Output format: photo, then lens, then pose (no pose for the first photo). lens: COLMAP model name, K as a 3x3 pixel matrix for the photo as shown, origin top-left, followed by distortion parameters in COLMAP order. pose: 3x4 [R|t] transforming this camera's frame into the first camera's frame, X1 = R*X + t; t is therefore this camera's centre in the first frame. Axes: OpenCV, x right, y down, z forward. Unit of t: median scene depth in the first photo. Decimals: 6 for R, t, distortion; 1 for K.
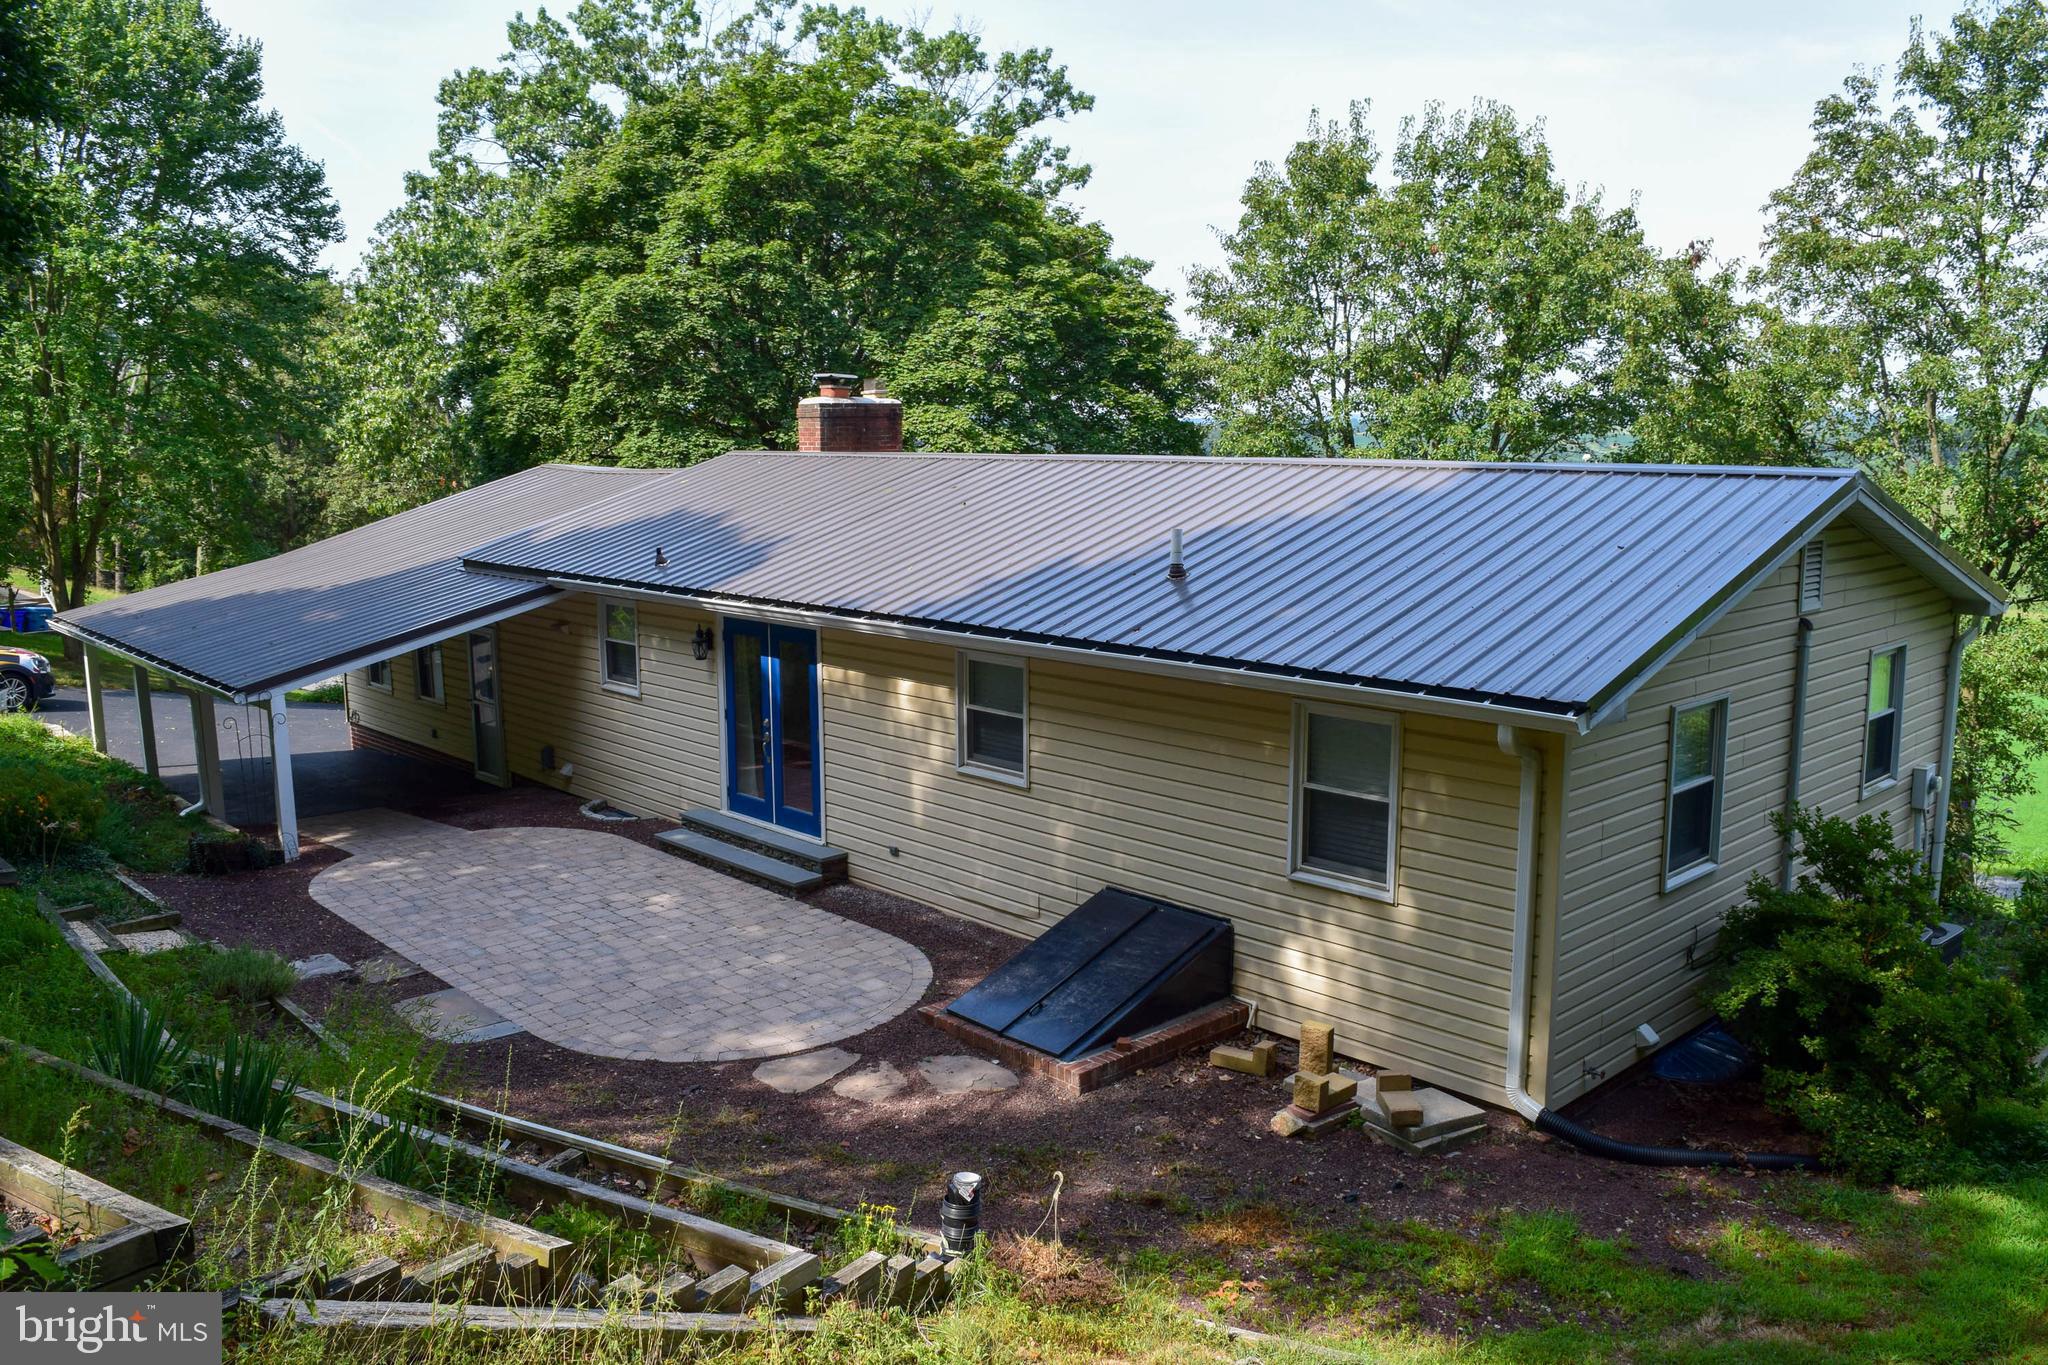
lens RADIAL K [[1614.1, 0, 1024.0], [0, 1614.1, 682.5], [0, 0, 1]] dist [-0.101012, 0.031895]
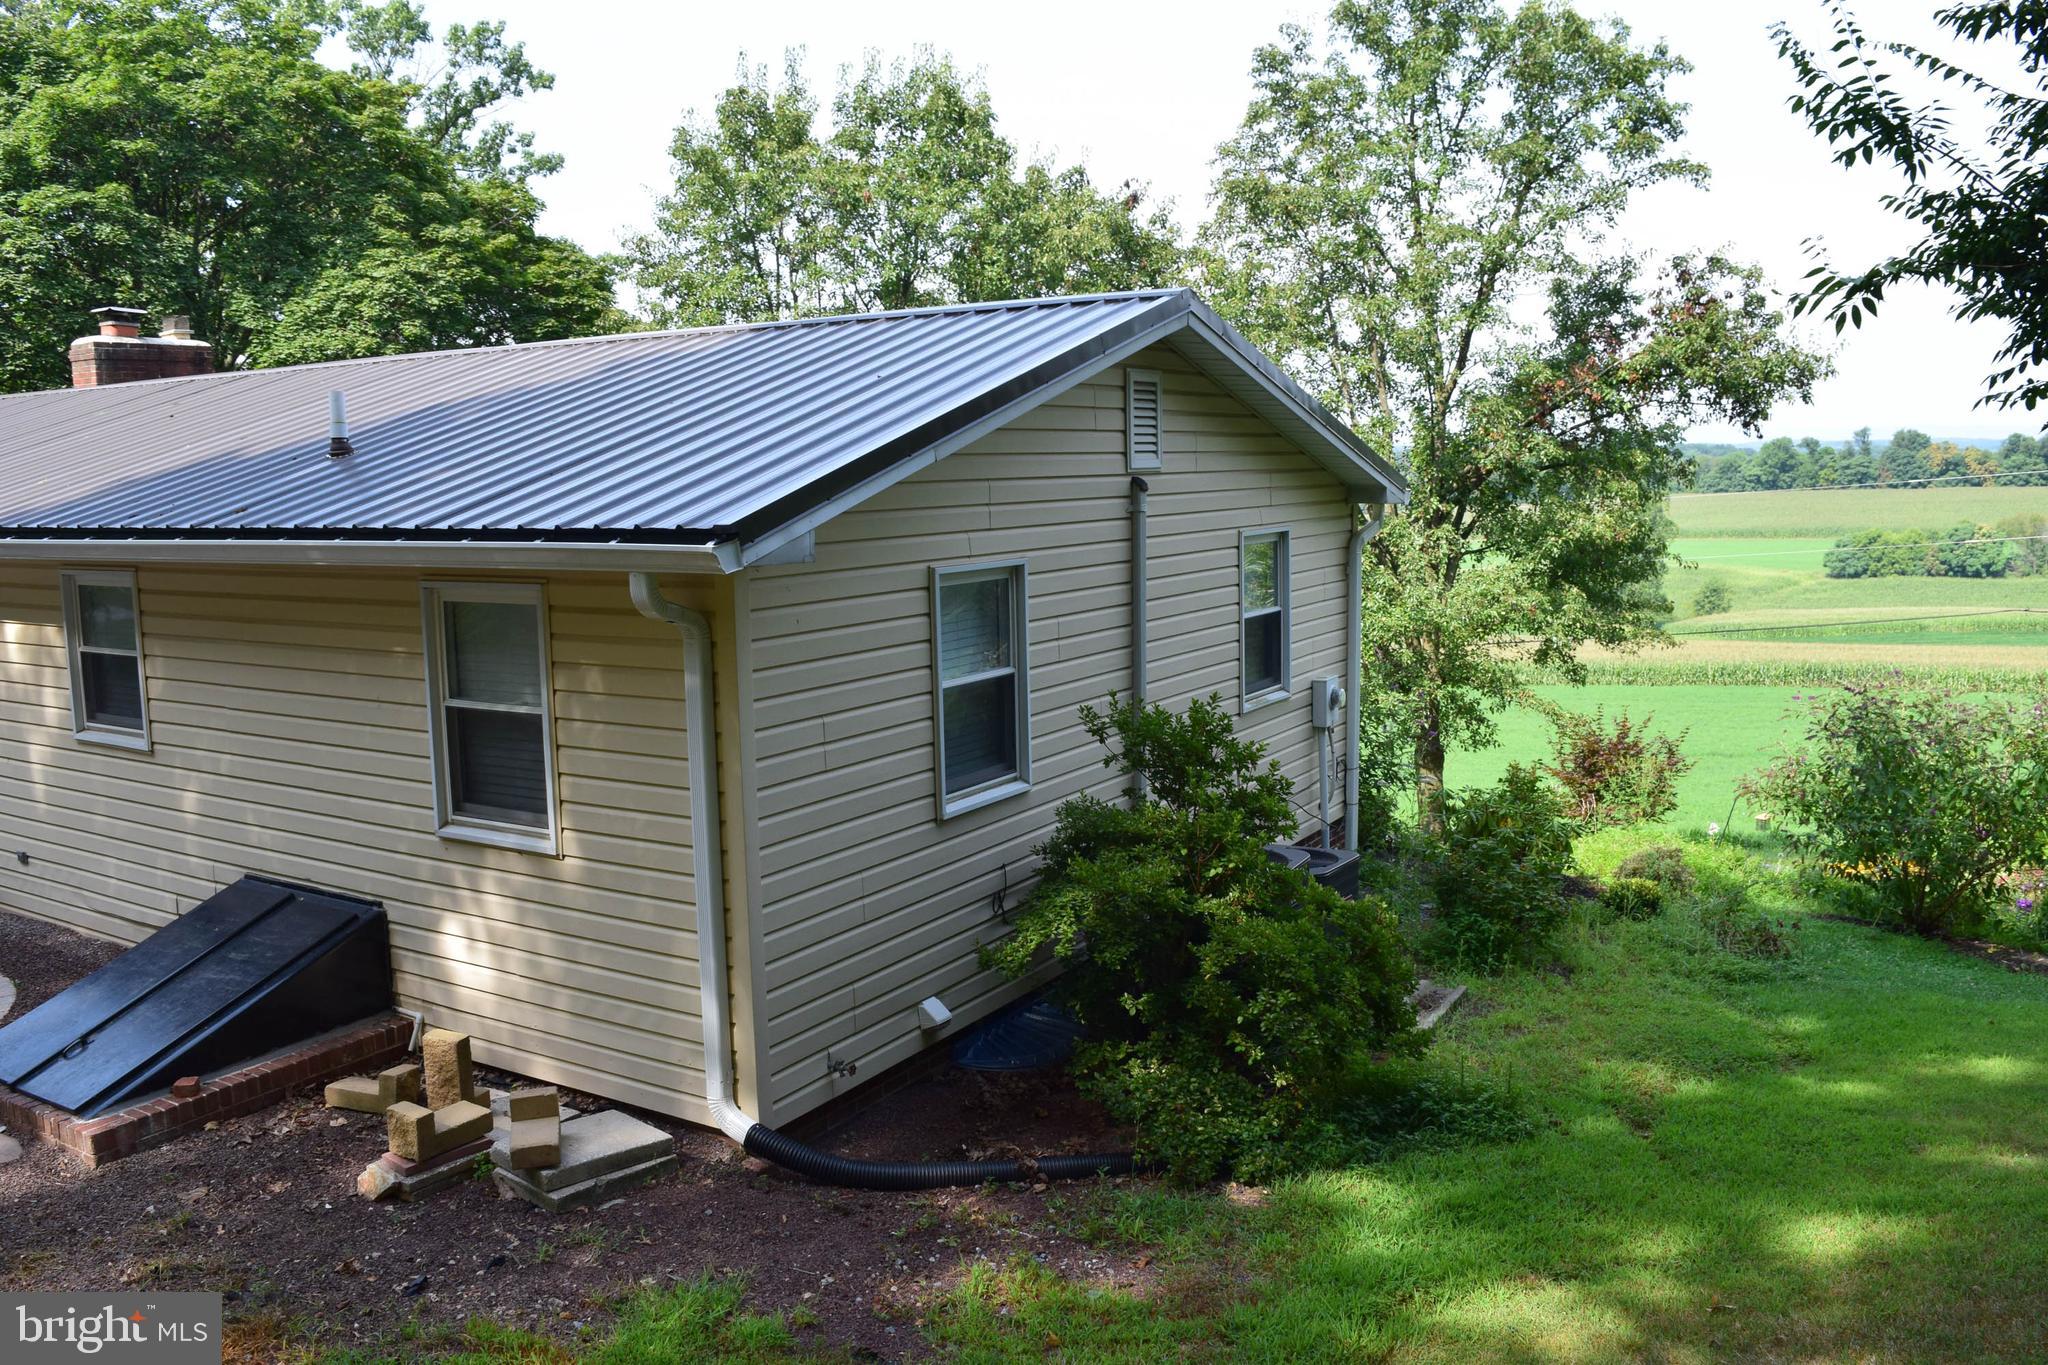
lens RADIAL K [[1614.1, 0, 1024.0], [0, 1614.1, 682.5], [0, 0, 1]] dist [-0.101012, 0.031895]
pose [[0.963669, -0.046764, 0.262975, 0.194086], [0.053319, 0.998418, -0.017842, 0.066604], [-0.261725, 0.031216, 0.964638, 0.201851]]
